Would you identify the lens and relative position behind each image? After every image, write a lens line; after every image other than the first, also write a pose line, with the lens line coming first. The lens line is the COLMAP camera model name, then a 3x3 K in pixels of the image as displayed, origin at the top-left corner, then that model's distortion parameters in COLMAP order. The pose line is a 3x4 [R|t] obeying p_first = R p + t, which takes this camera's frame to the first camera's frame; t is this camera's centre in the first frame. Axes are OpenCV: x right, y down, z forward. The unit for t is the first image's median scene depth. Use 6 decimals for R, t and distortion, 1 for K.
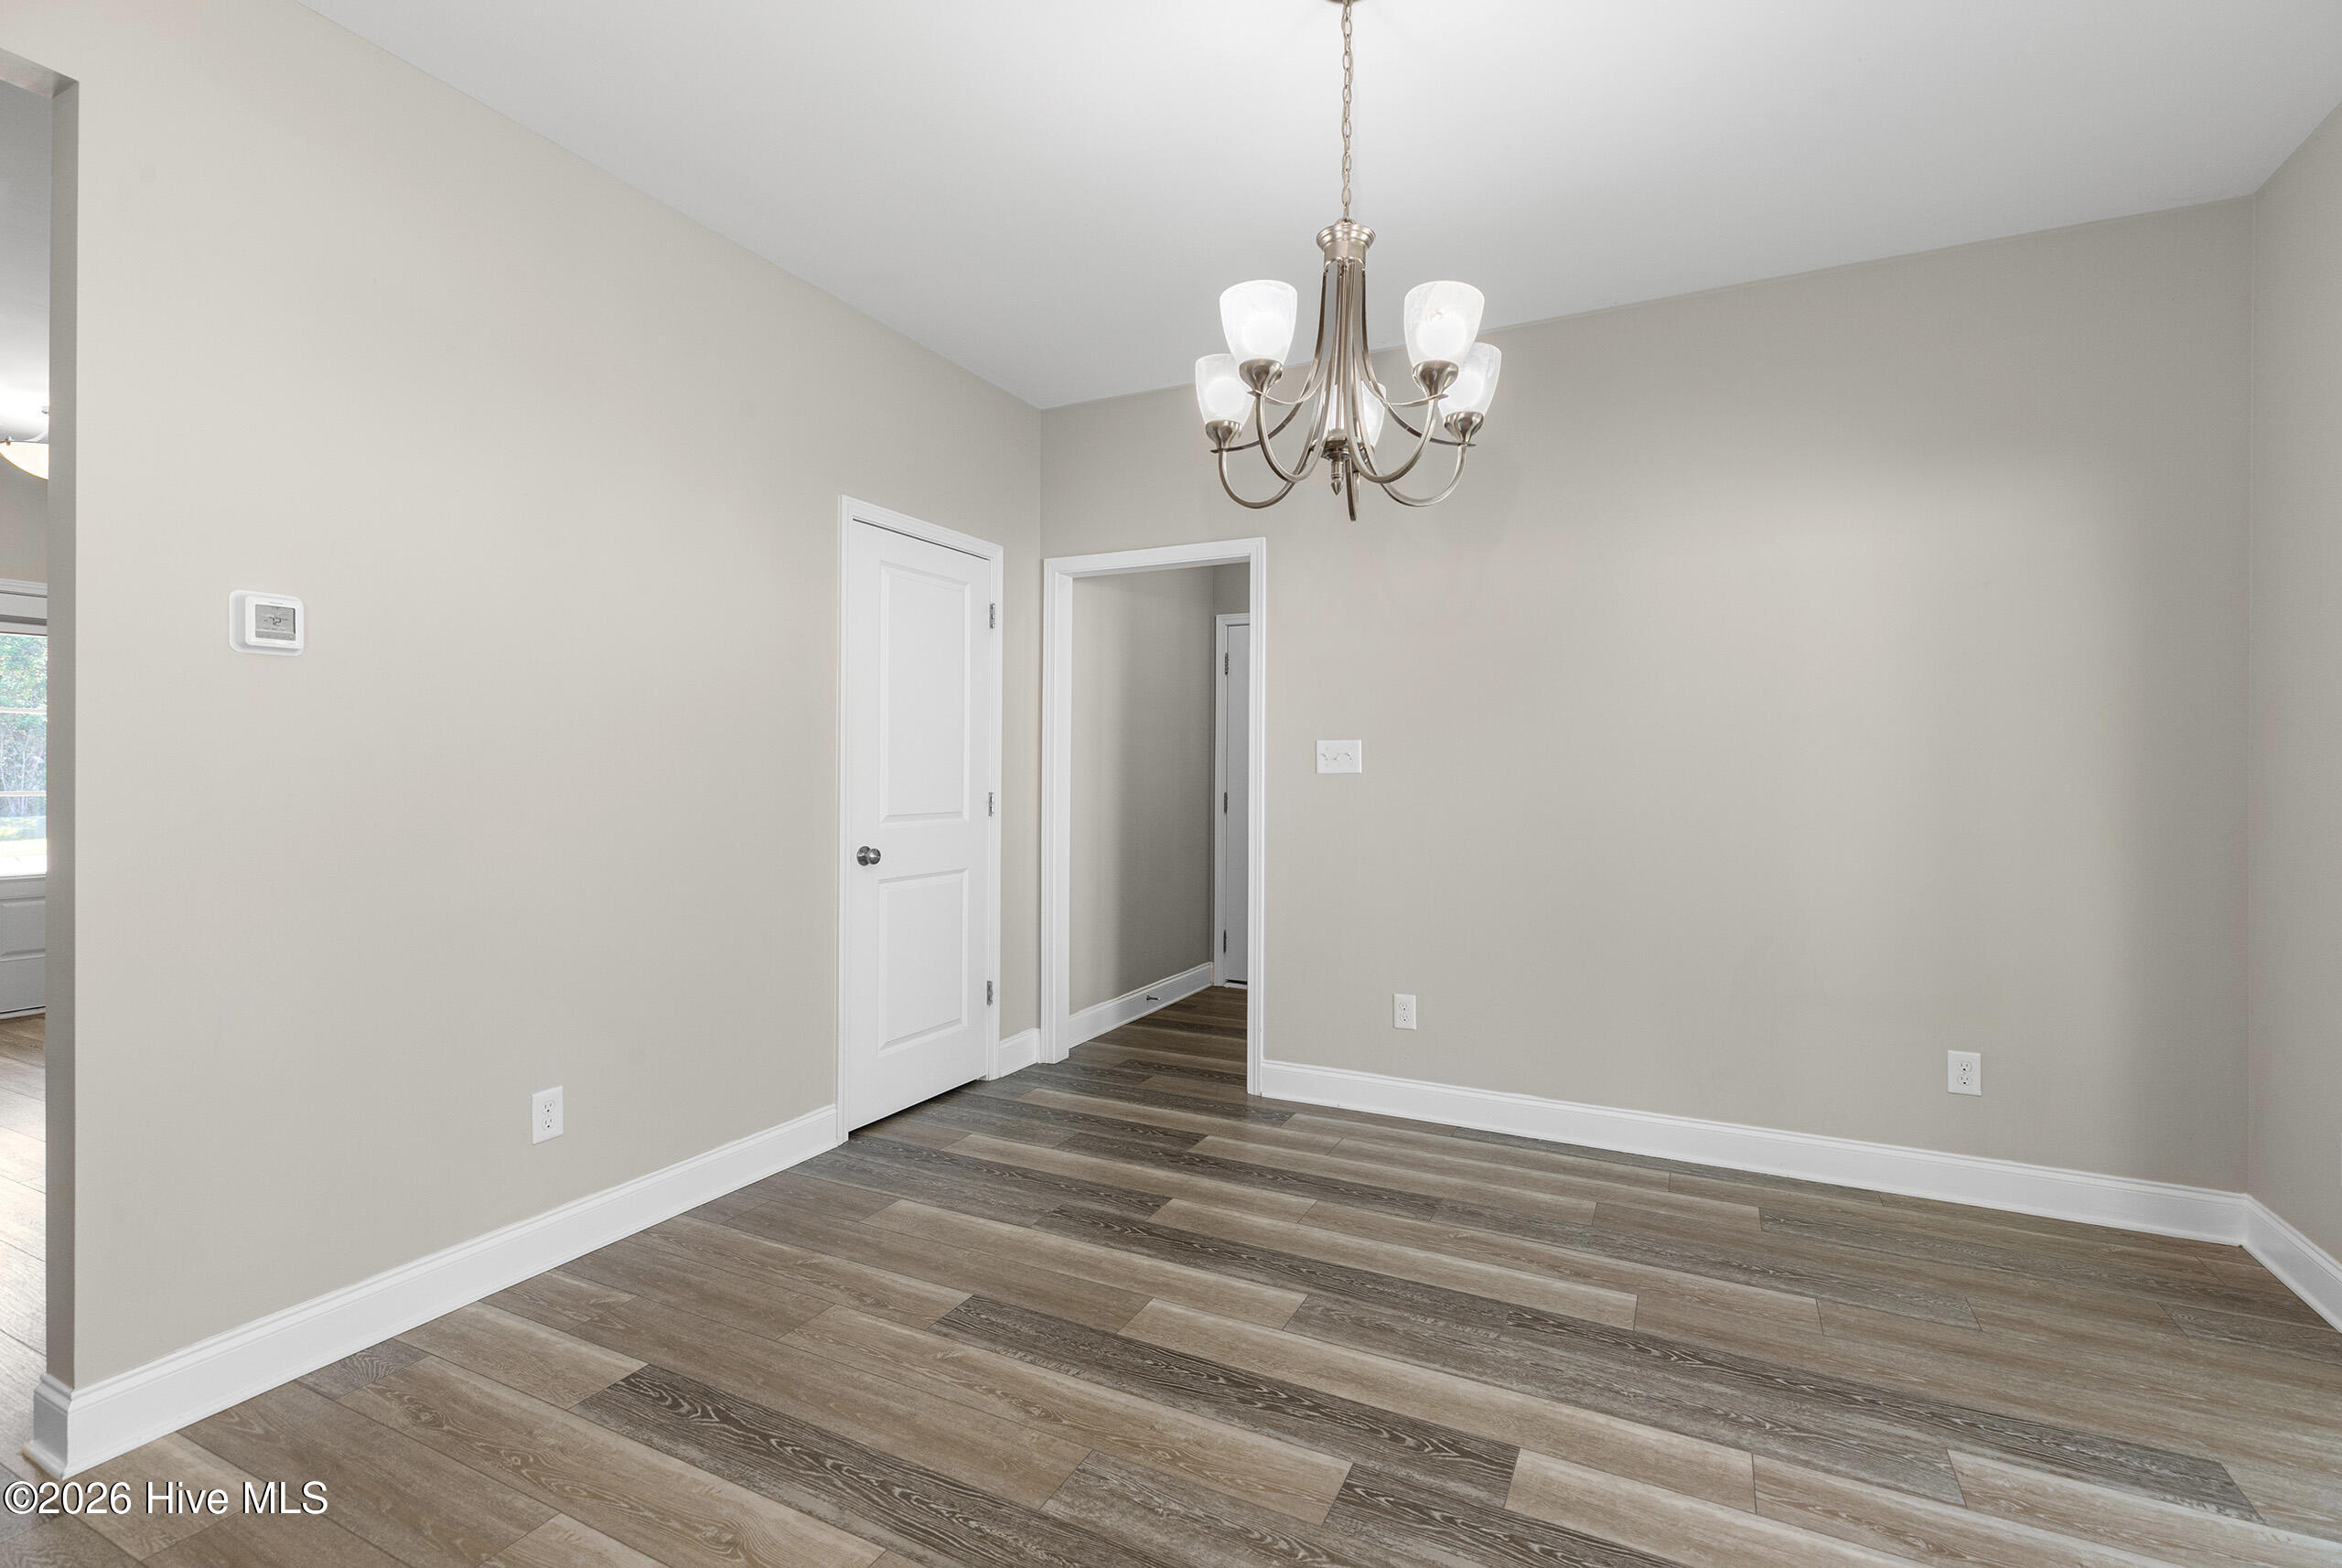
lens RADIAL K [[1060.3, 0, 1170.0], [0, 1060.3, 774.3], [0, 0, 1]] dist [-0.000322, -0.000172]
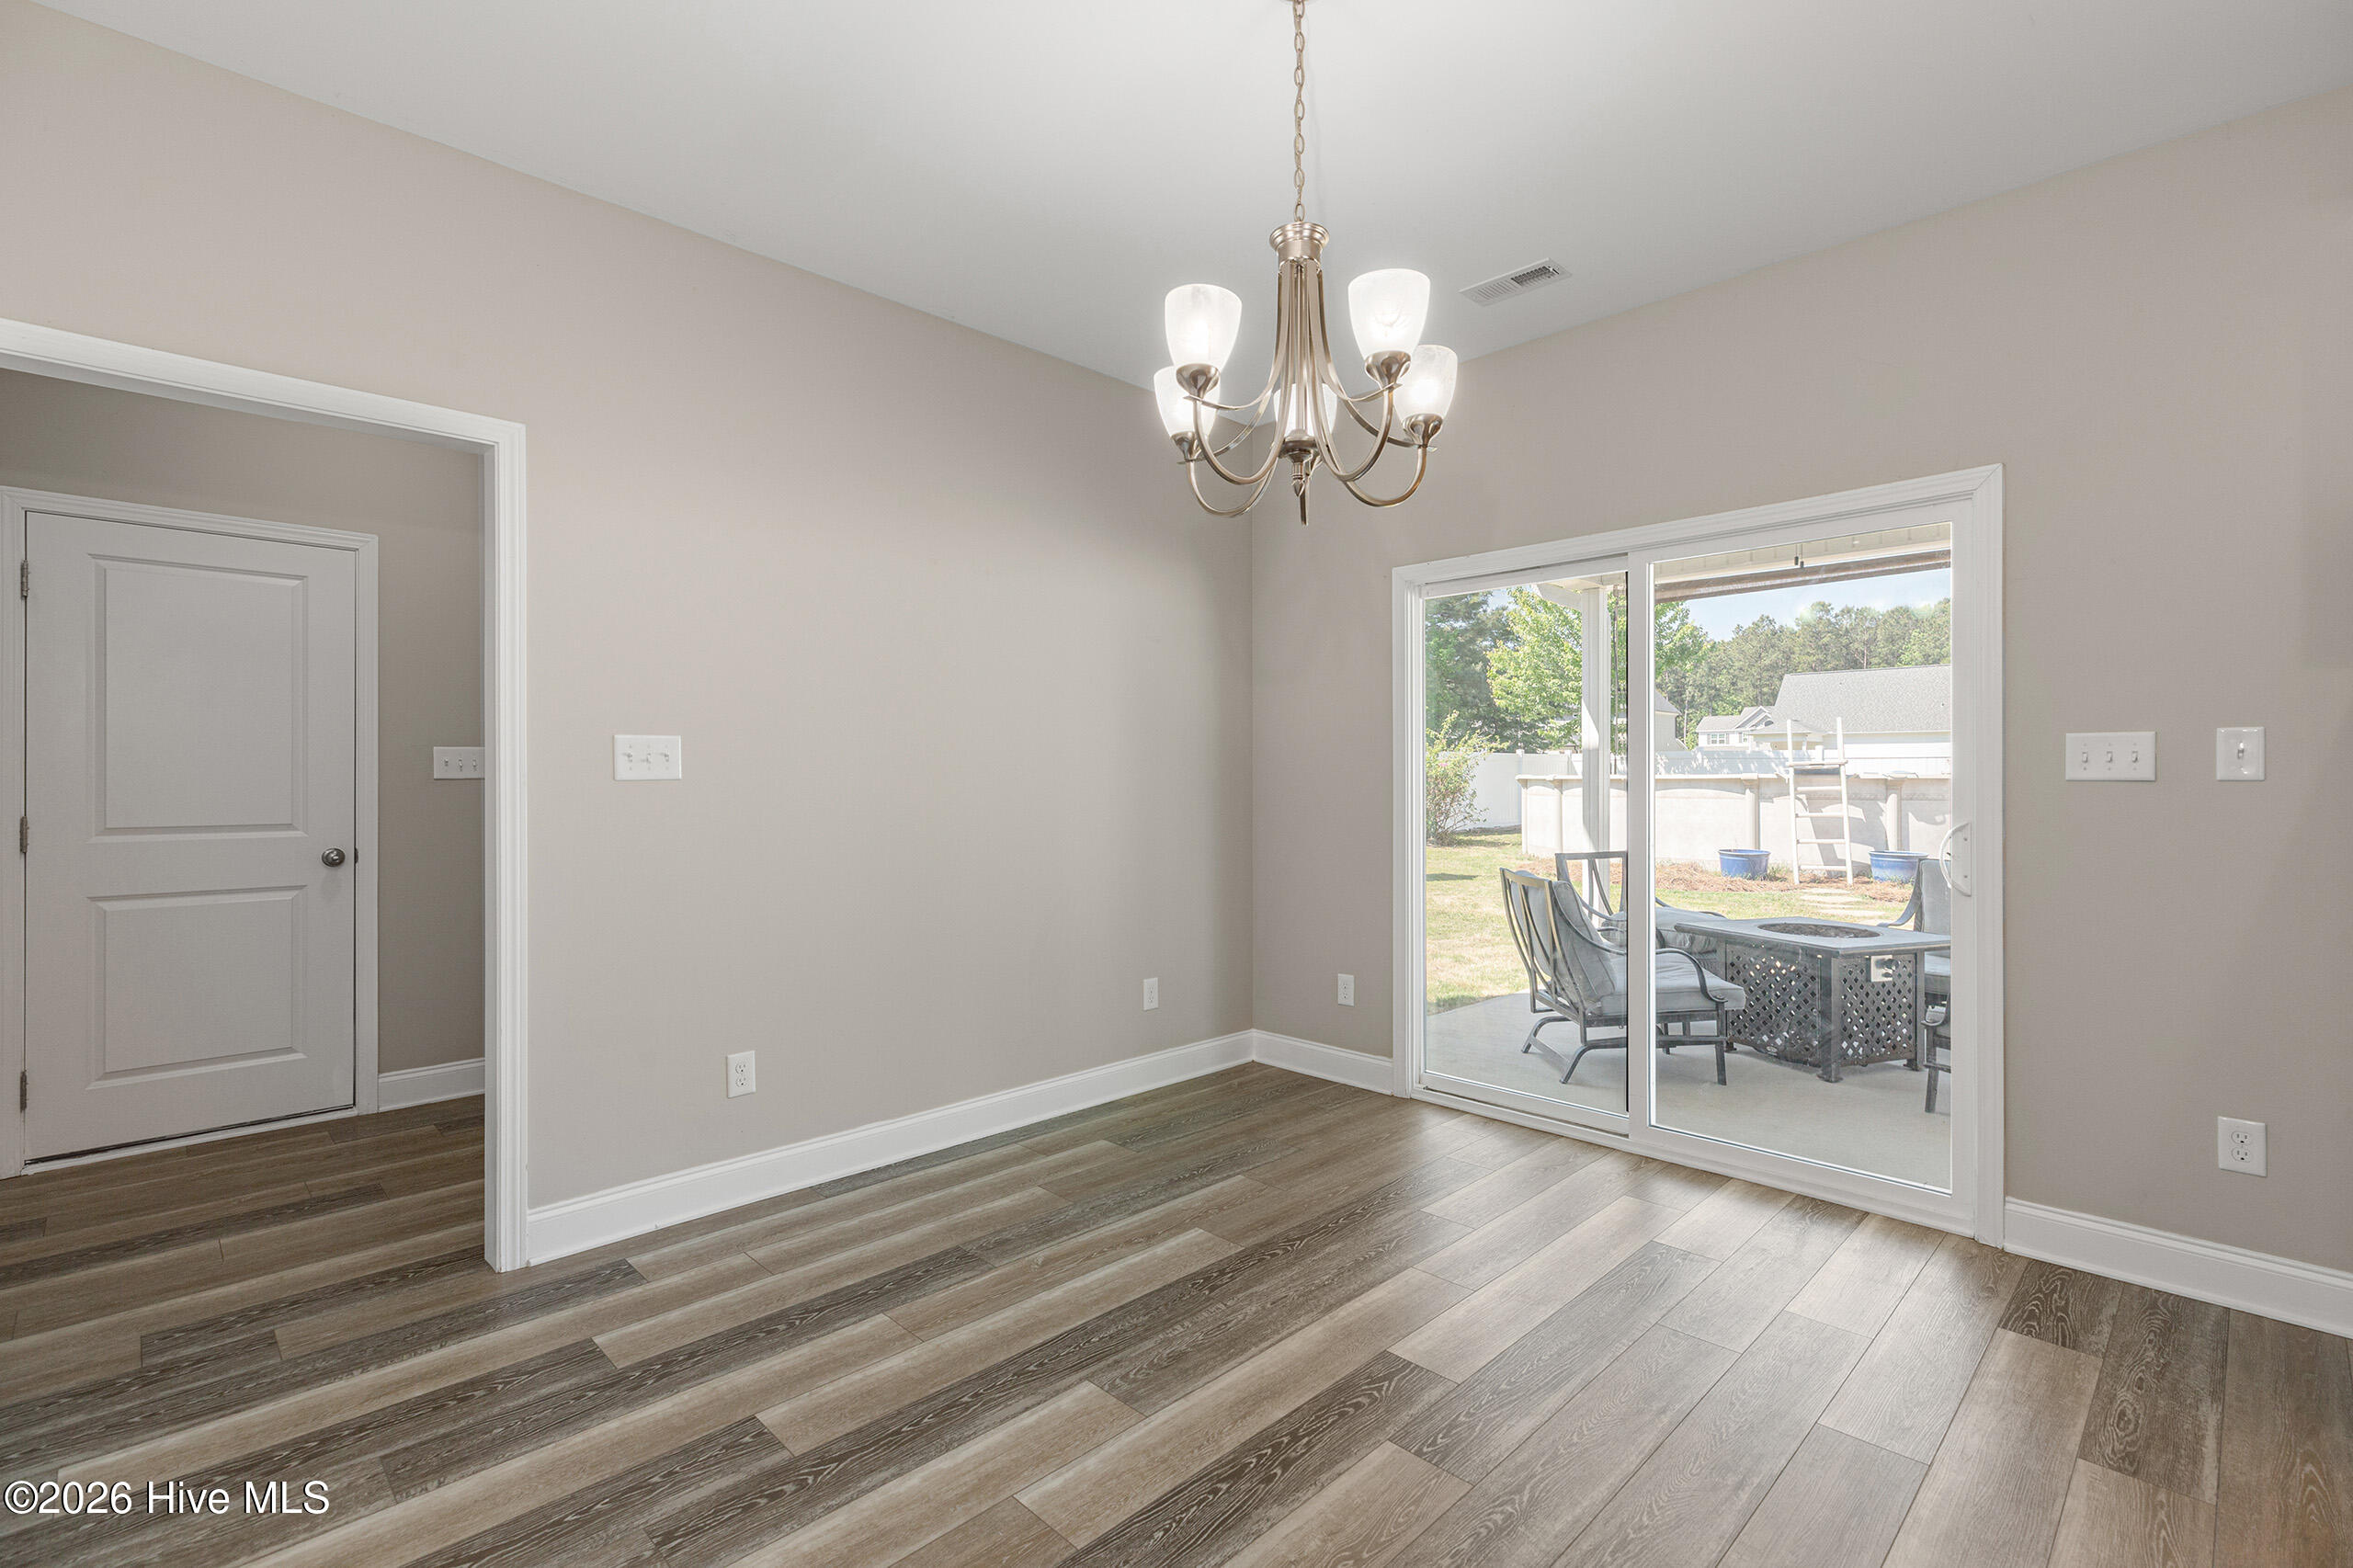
lens RADIAL K [[1061.4, 0, 1178.9], [0, 1061.4, 778.9], [0, 0, 1]] dist [0.003498, 0.000205]
pose [[0.324769, -0.008946, 0.945751, -0.589906], [0.004876, 0.999958, 0.007784, -0.007563], [-0.945781, 0.002083, 0.324799, 0.572060]]
